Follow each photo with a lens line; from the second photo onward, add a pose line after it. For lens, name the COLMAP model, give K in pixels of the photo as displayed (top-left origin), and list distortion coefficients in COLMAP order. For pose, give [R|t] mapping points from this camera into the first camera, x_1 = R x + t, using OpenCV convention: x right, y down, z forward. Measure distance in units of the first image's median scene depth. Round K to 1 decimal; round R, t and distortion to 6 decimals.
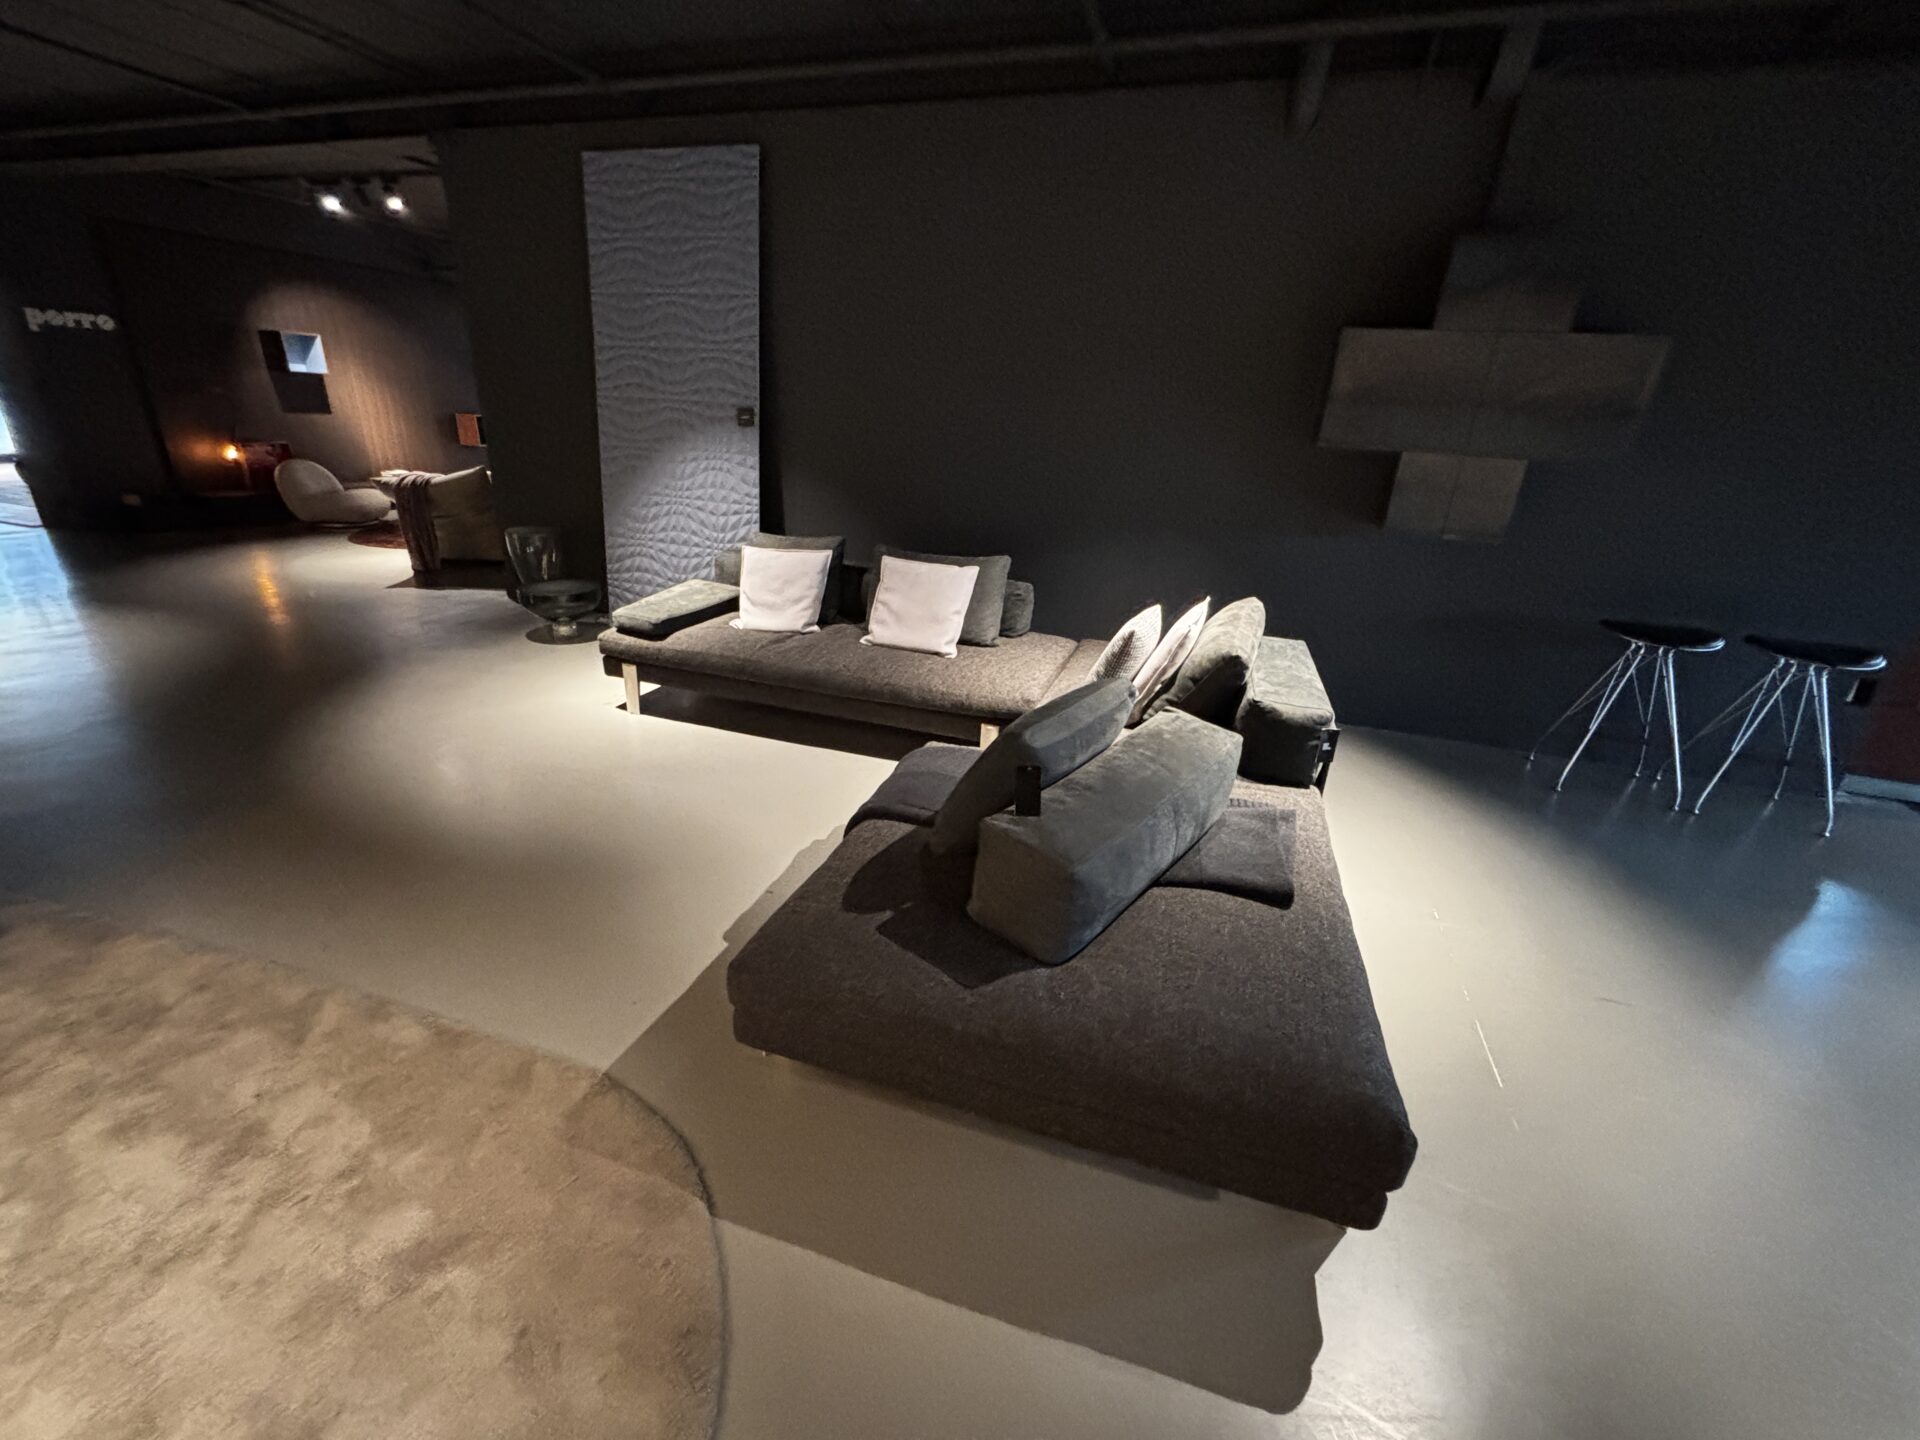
lens RADIAL K [[772.2, 0, 960.0], [0, 772.2, 720.0], [0, 0, 1]] dist [0.001638, -0.000230]
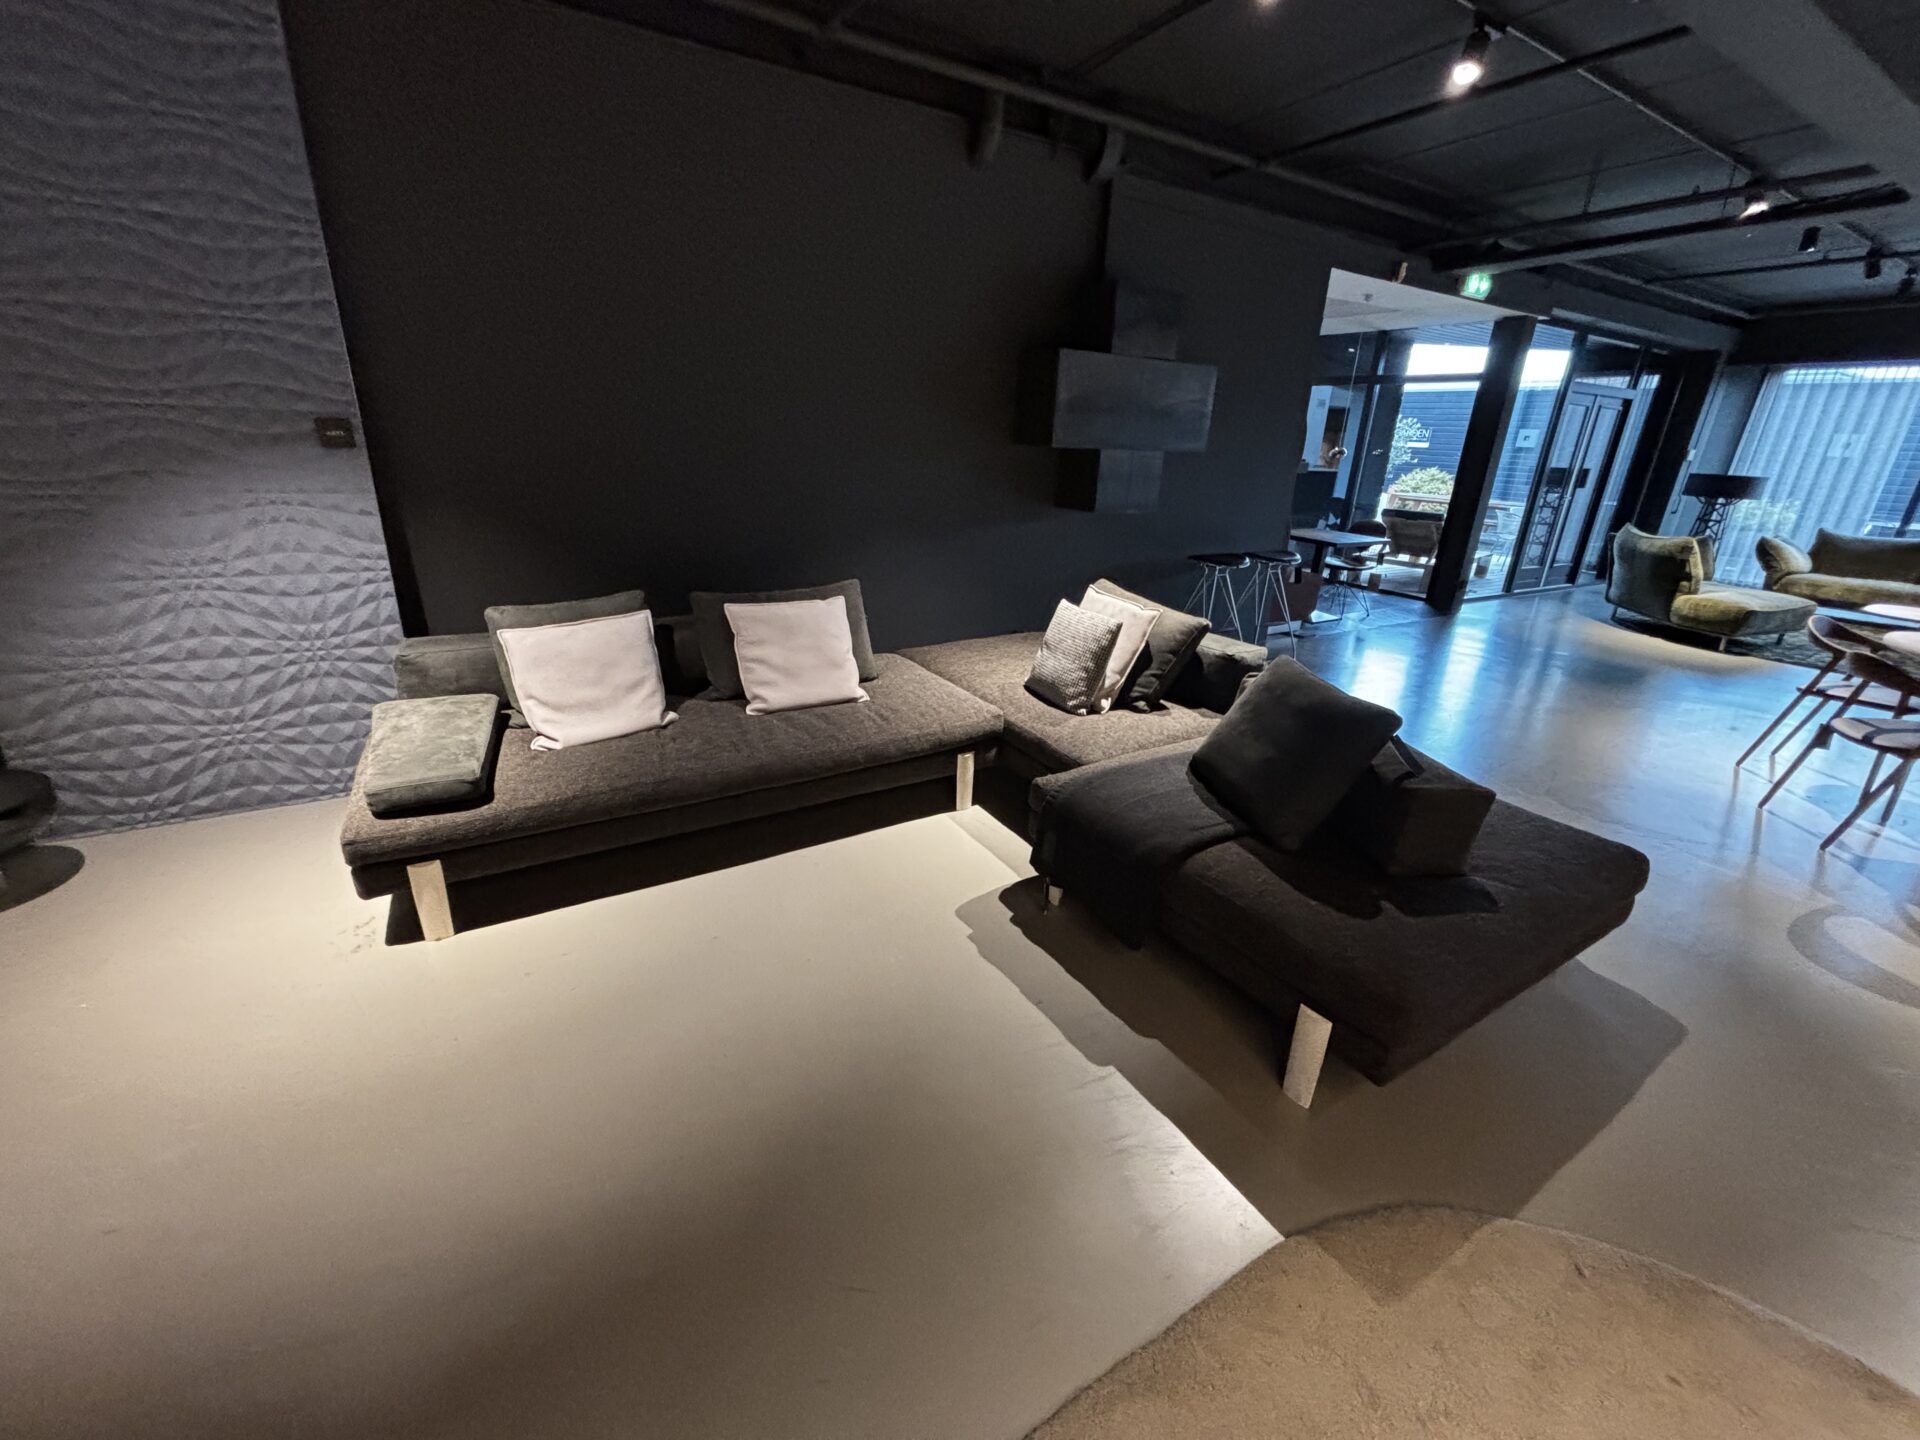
lens RADIAL K [[753.4, 0, 960.0], [0, 753.4, 720.0], [0, 0, 1]] dist [-0.001434, -0.000223]
pose [[0.661112, -0.290850, 0.691619, -0.510361], [0.276662, 0.951350, 0.135617, -0.136790], [-0.697416, 0.101687, 0.709416, 0.288206]]
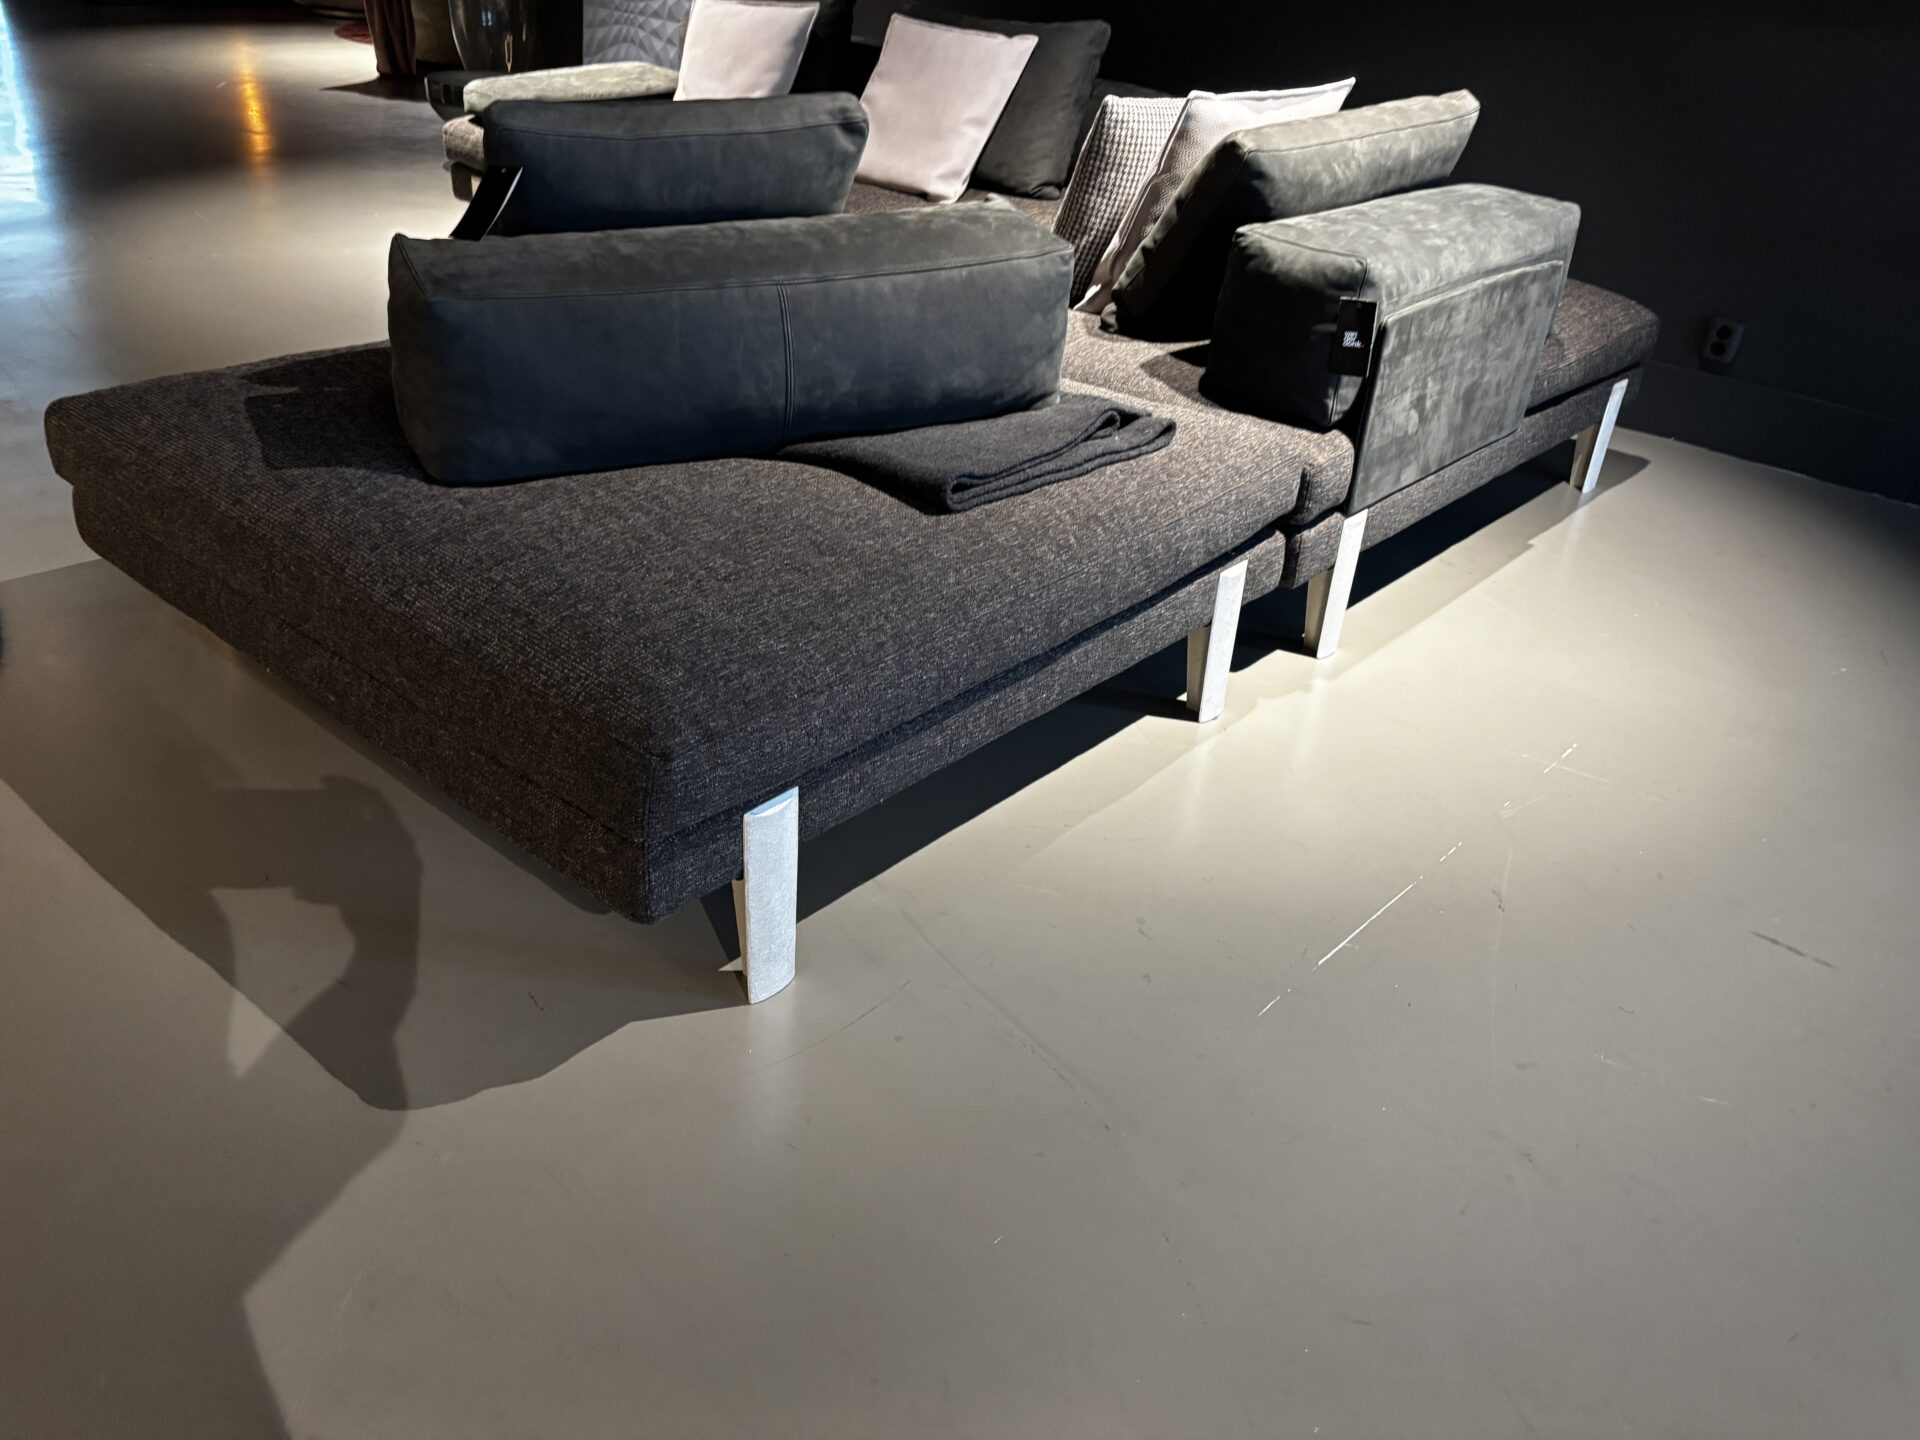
lens RADIAL K [[1453.1, 0, 952.4], [0, 1453.1, 707.2], [0, 0, 1]] dist [0.000026, -0.000079]
pose [[0.918437, 0.208132, -0.336384, 0.379117], [-0.169509, 0.975431, 0.140718, 0.109442], [0.357407, -0.072220, 0.931152, 0.032091]]
